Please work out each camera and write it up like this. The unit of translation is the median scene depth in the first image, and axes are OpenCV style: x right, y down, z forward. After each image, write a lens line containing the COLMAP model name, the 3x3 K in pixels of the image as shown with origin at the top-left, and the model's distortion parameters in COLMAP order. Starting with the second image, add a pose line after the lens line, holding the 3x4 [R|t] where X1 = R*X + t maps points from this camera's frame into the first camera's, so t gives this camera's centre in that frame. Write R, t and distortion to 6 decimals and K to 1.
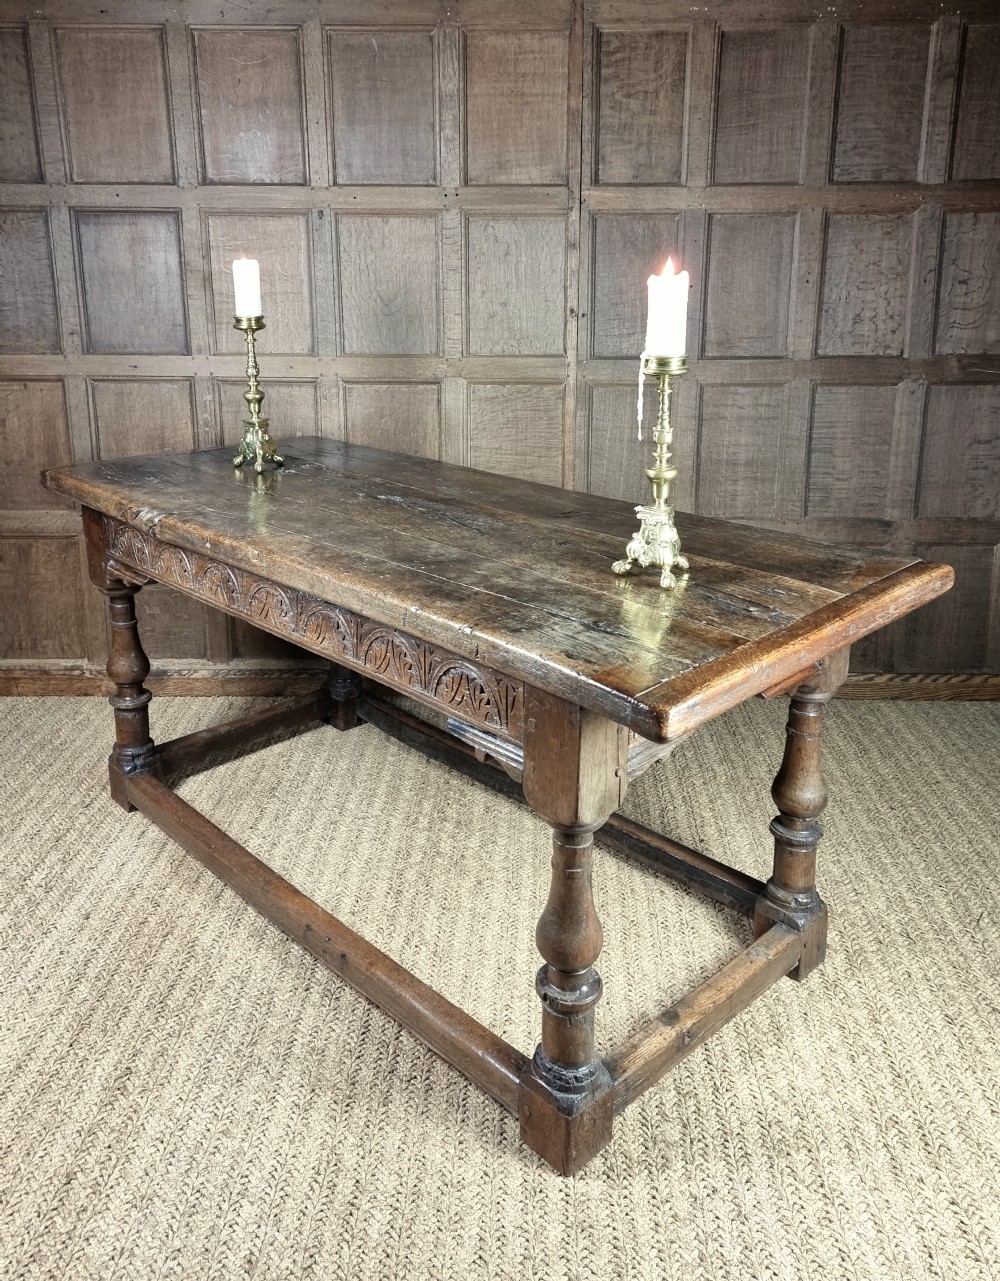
lens RADIAL K [[1011.4, 0, 497.0], [0, 1011.4, 515.1], [0, 0, 1]] dist [0.080380, -0.058879]
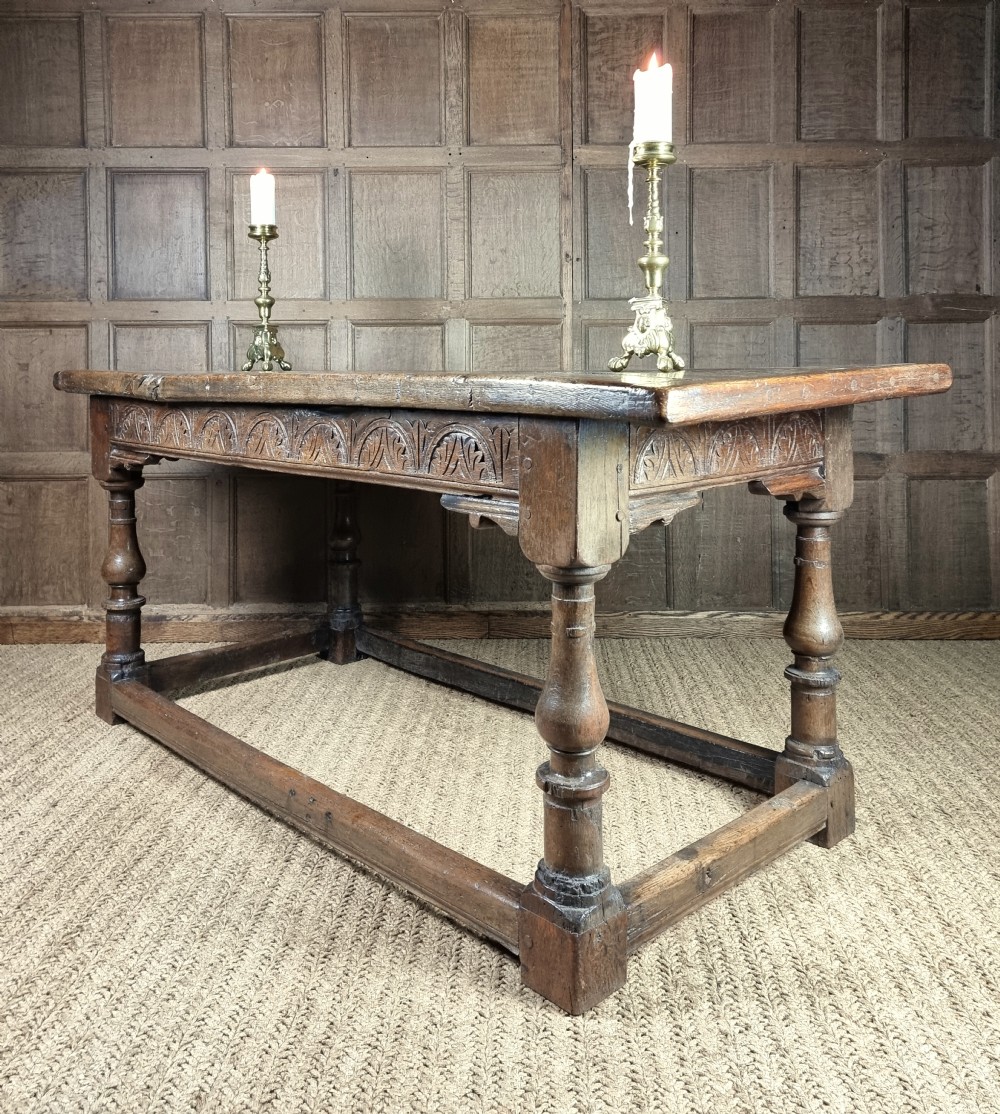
lens RADIAL K [[944.6, 0, 503.8], [0, 944.6, 384.5], [0, 0, 1]] dist [0.079880, -0.059025]
pose [[0.999977, -0.006687, 0.000690, 0.007783], [0.006681, 0.977339, -0.211575, 0.209877], [0.000740, 0.211575, 0.977362, 0.073302]]
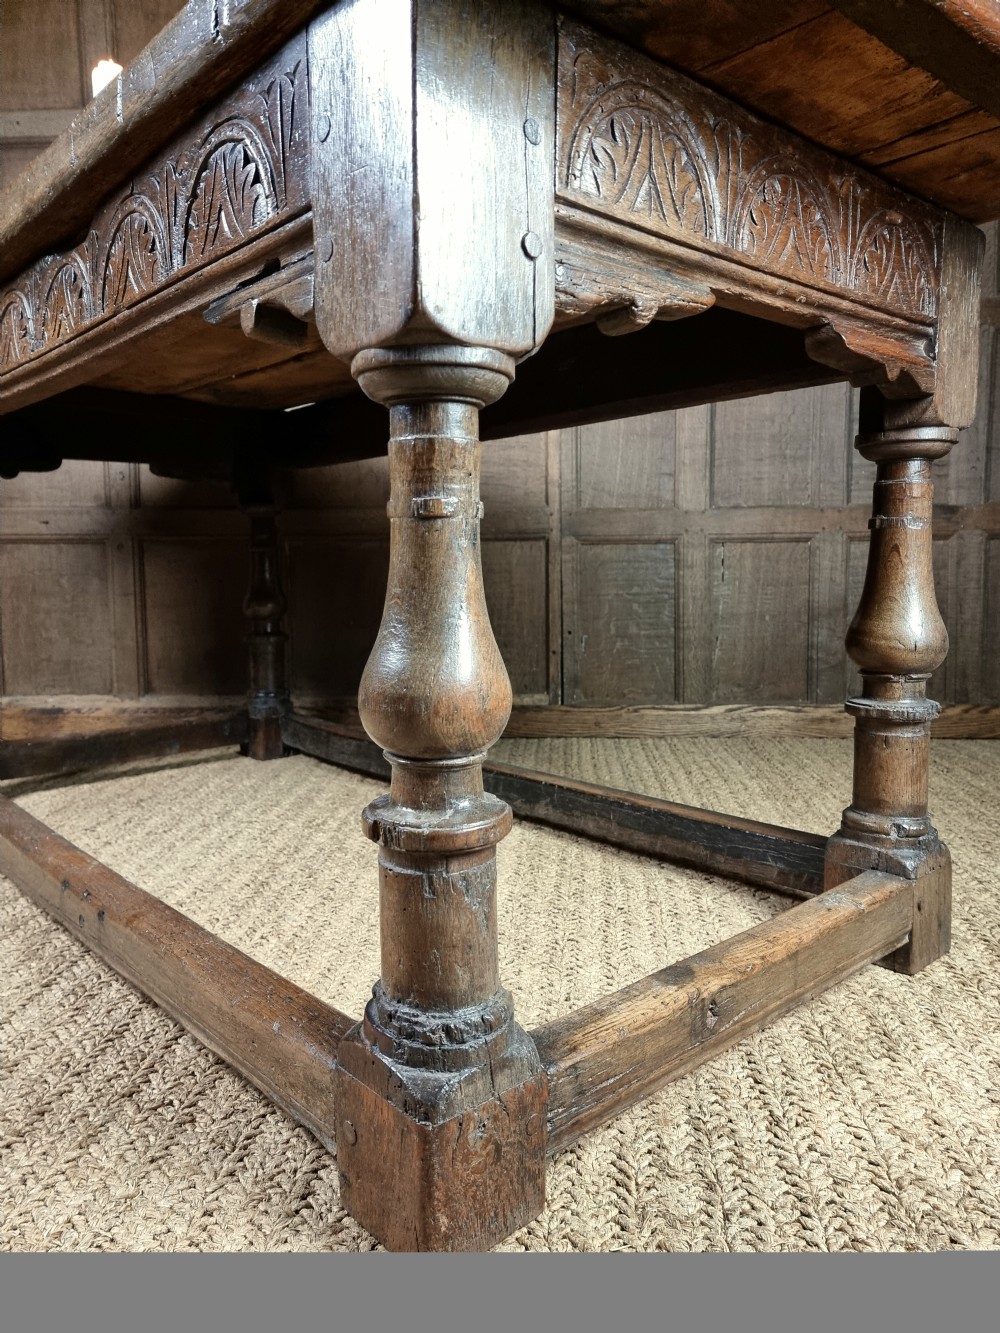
lens RADIAL K [[923.2, 0, 504.1], [0, 923.2, 634.5], [0, 0, 1]] dist [0.070268, -0.059089]
pose [[0.999593, -0.004778, -0.028134, 0.078127], [0.001091, 0.991563, -0.129625, 0.304330], [0.028516, 0.129541, 0.991164, 0.419170]]
